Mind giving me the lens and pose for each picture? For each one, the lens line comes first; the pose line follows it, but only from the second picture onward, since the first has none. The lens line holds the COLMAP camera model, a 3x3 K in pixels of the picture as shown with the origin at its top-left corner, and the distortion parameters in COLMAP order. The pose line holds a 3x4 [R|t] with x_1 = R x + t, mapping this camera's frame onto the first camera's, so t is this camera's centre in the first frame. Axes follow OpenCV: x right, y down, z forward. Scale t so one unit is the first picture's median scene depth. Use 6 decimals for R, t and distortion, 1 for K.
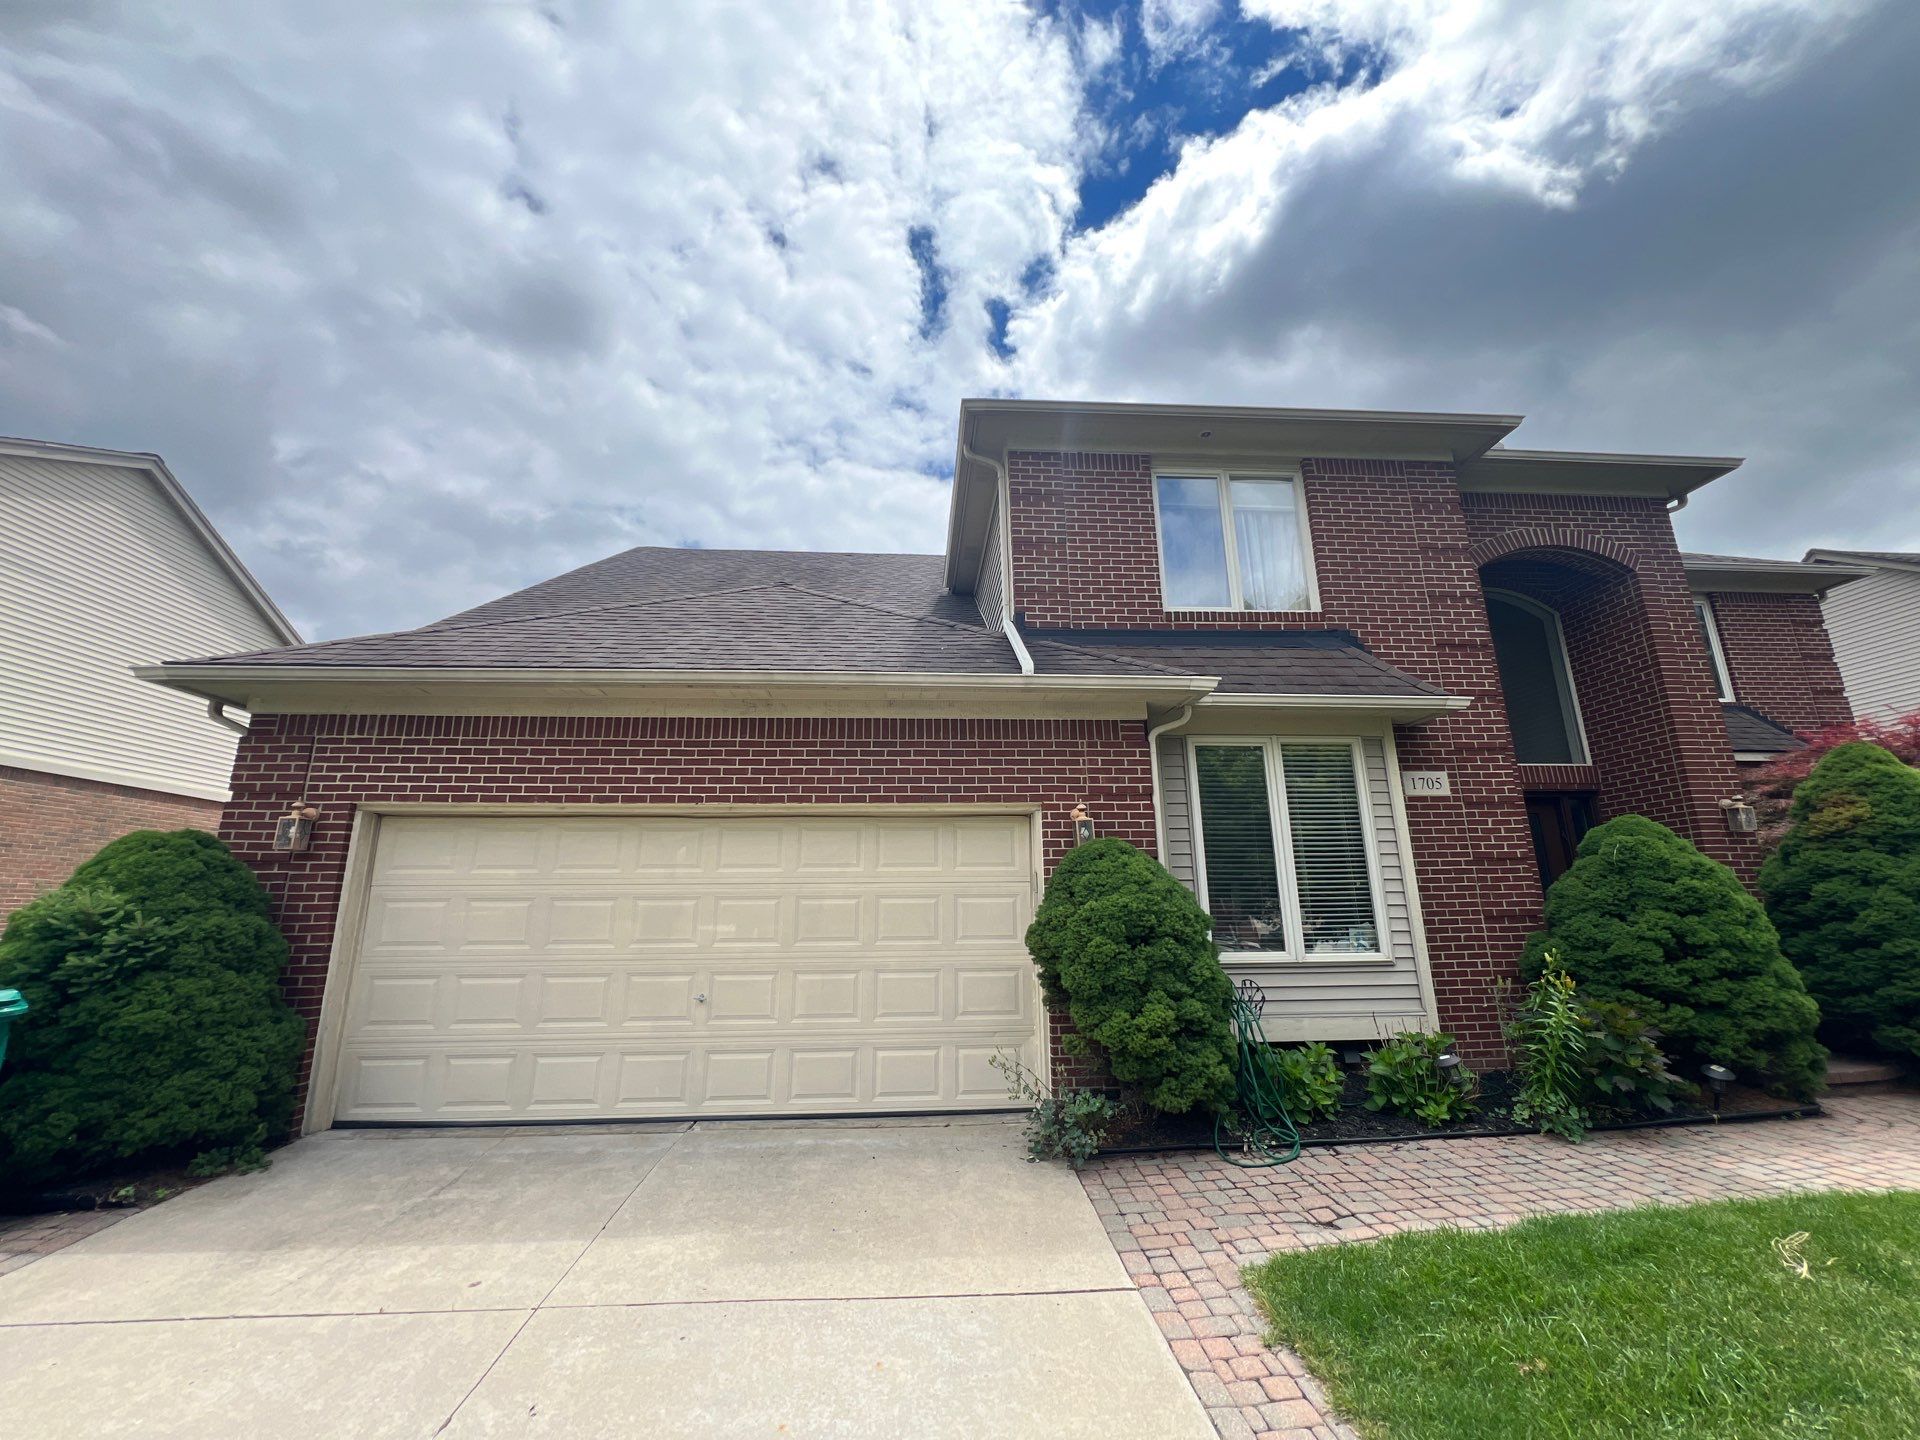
lens RADIAL K [[777.8, 0, 953.5], [0, 777.8, 717.2], [0, 0, 1]] dist [0.002939, 0.000733]
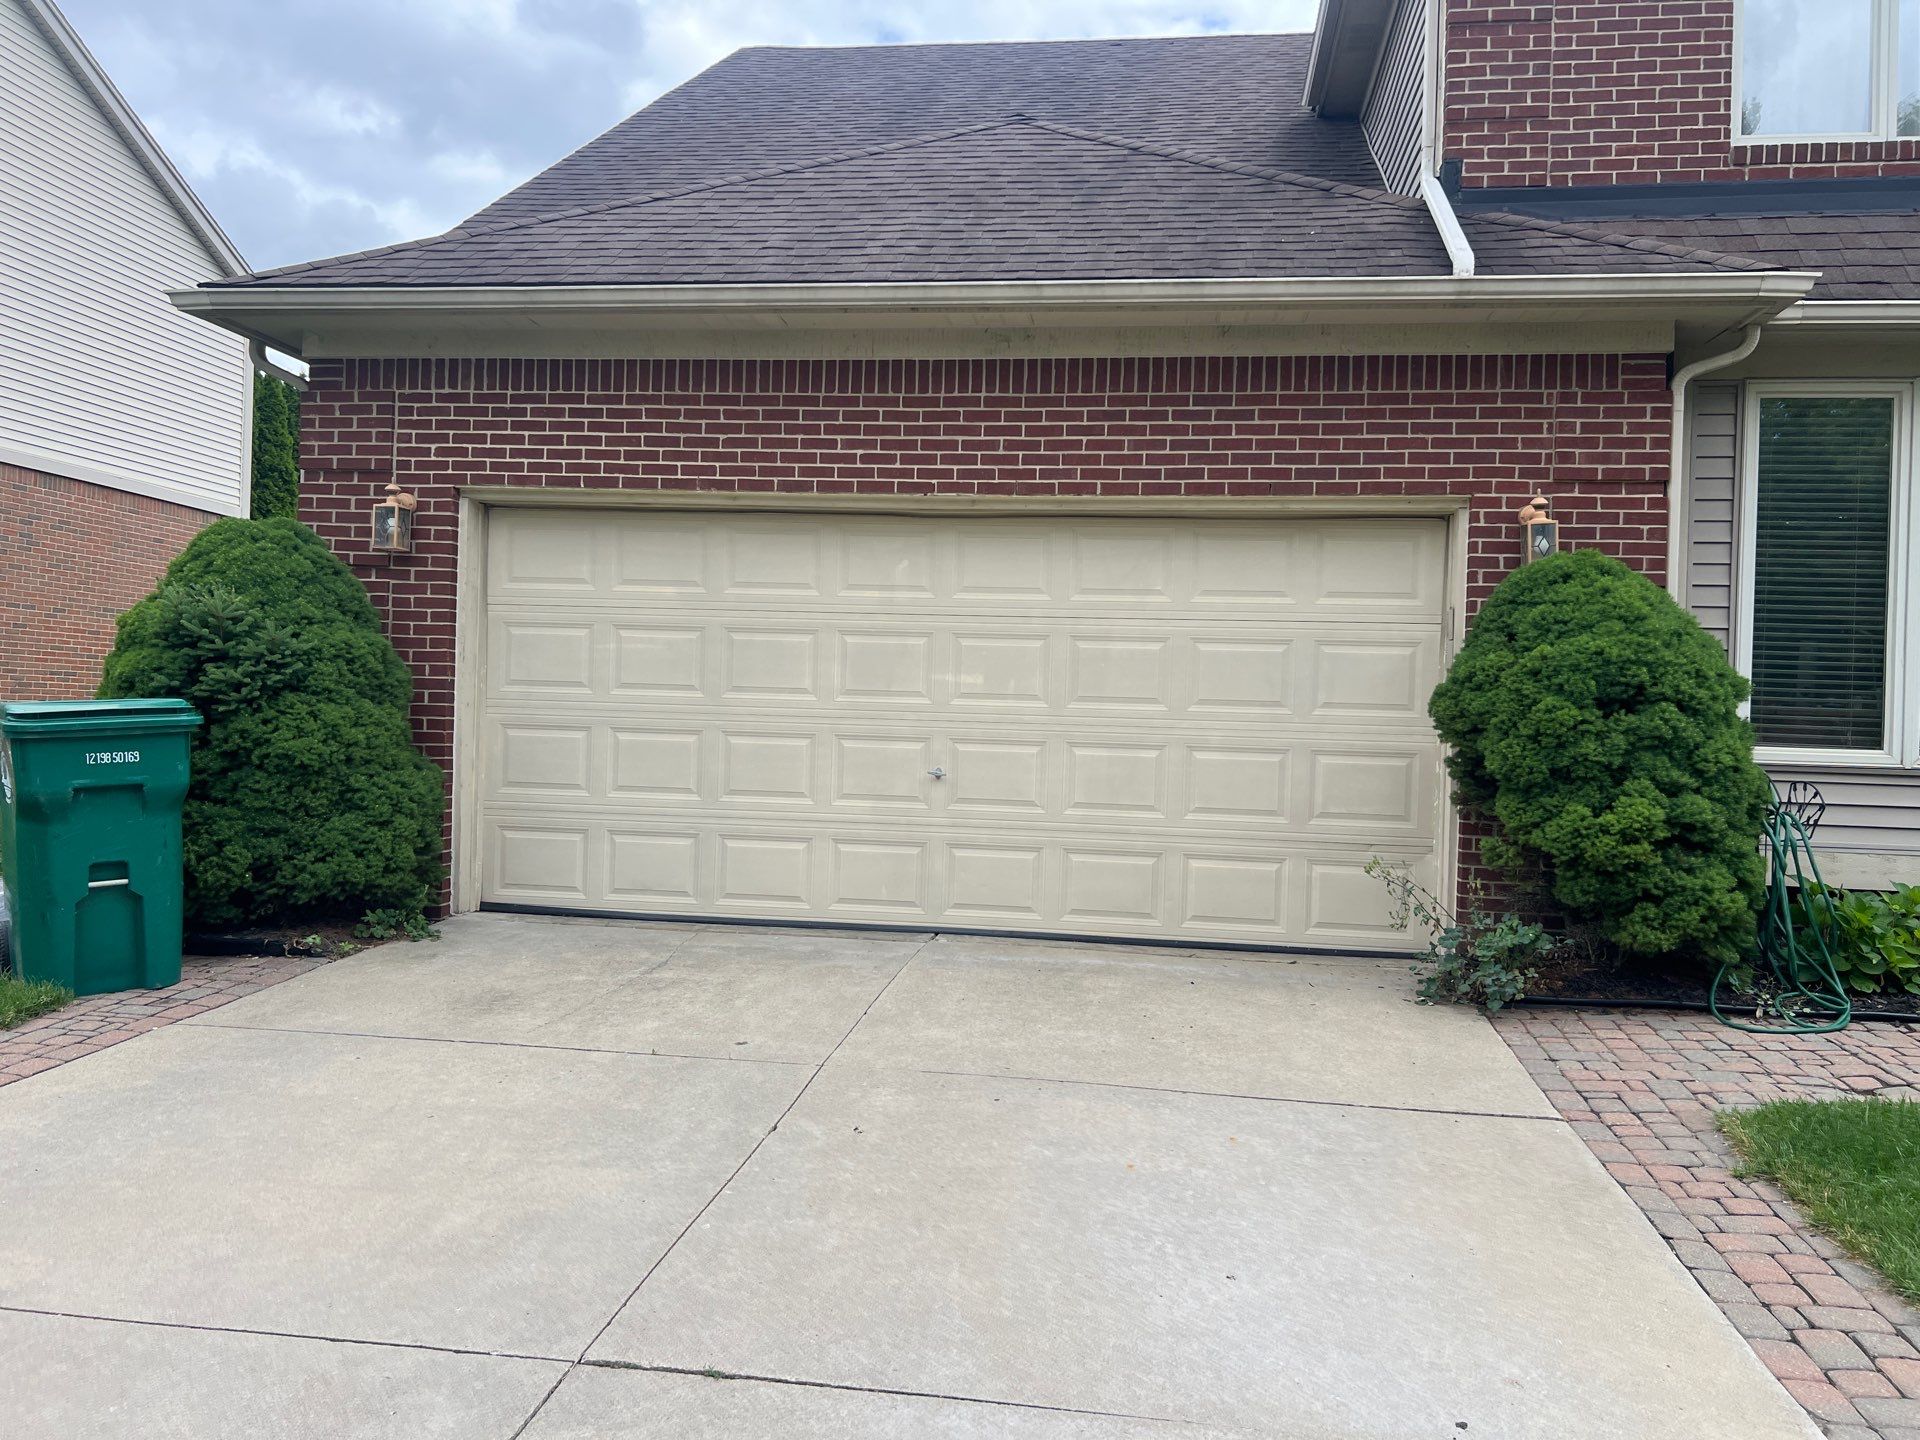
lens RADIAL K [[1465.9, 0, 965.8], [0, 1465.9, 728.8], [0, 0, 1]] dist [0.065548, -0.080038]
pose [[0.979319, 0.038577, -0.198609, -0.038307], [0.010700, 0.970405, 0.241245, 0.003458], [0.202037, -0.238381, 0.949924, -0.233704]]
